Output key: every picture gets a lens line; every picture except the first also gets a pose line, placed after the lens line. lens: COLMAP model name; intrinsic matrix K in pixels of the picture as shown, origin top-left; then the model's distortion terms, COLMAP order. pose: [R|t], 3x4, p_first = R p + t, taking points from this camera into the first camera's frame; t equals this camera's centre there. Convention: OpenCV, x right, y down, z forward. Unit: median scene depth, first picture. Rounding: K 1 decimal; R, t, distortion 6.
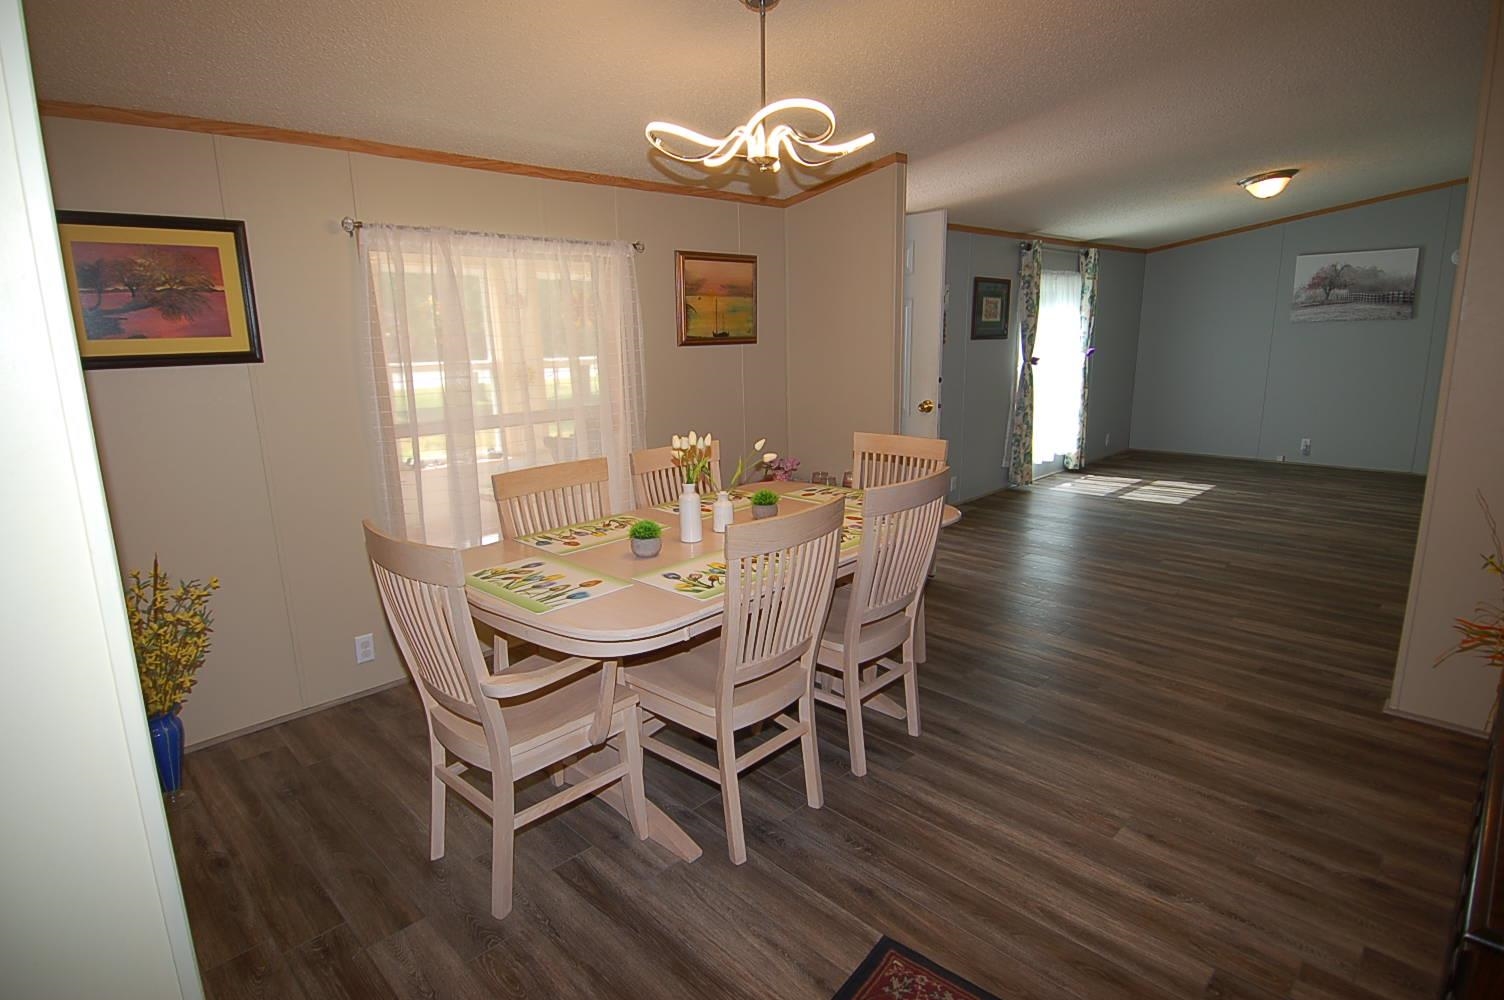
lens RADIAL K [[775.6, 0, 738.4], [0, 775.6, 504.9], [0, 0, 1]] dist [0.051889, -0.058212]
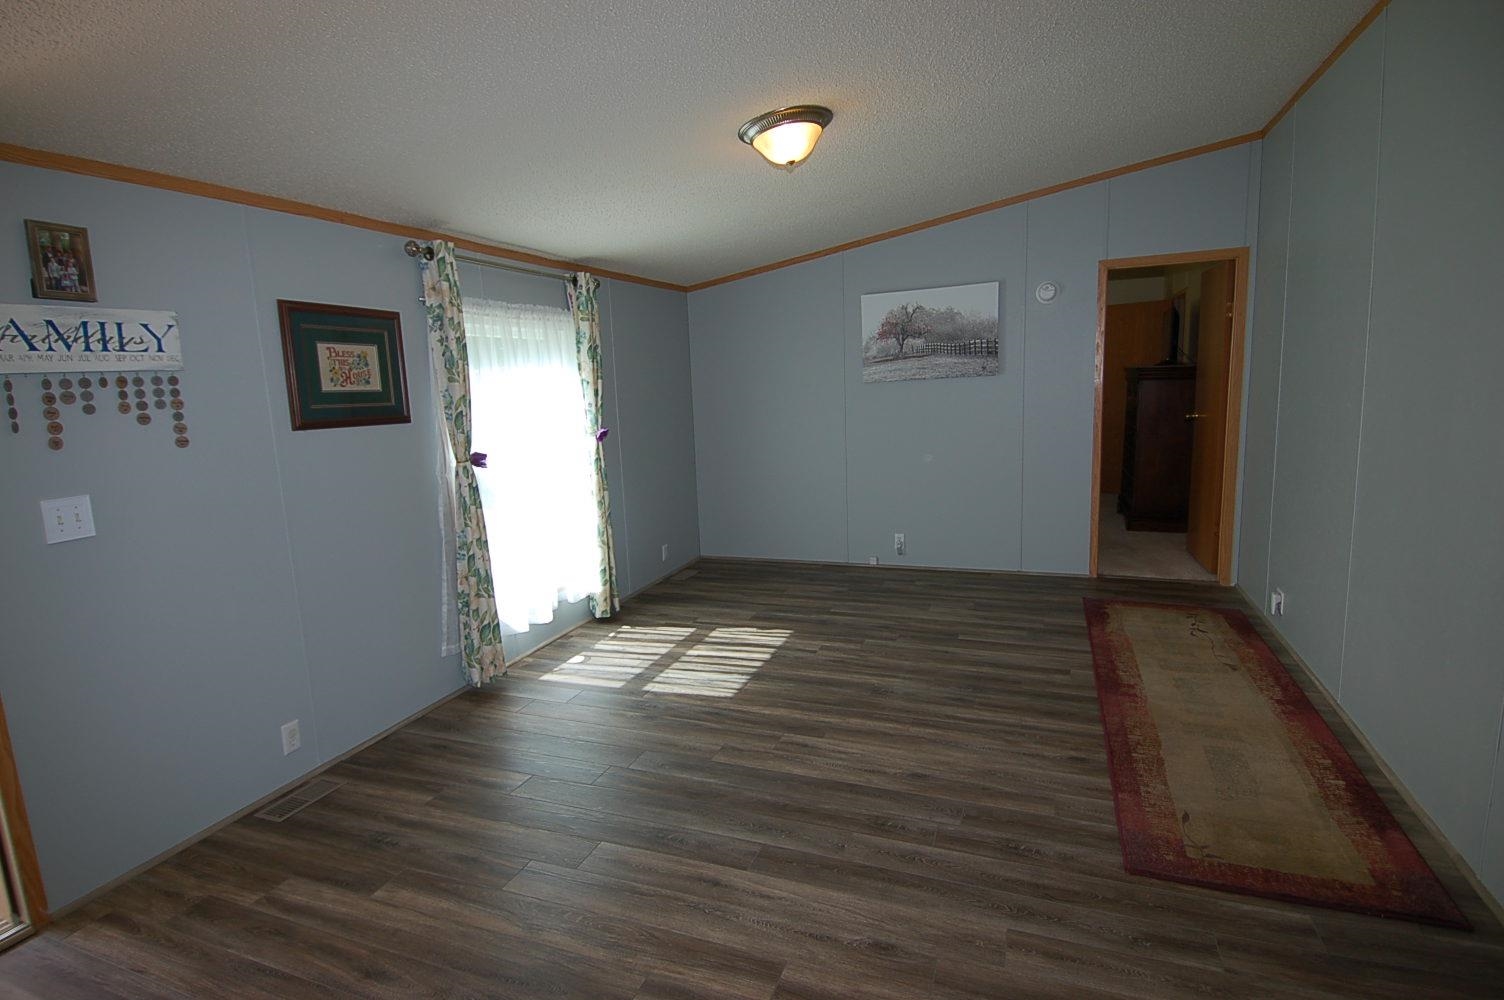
lens RADIAL K [[775.6, 0, 738.4], [0, 775.6, 504.9], [0, 0, 1]] dist [0.051889, -0.058212]
pose [[0.910665, -0.080192, 0.405288, 0.314392], [0.109865, 0.992665, -0.050451, -0.102791], [-0.398270, 0.090471, 0.912796, 0.419517]]
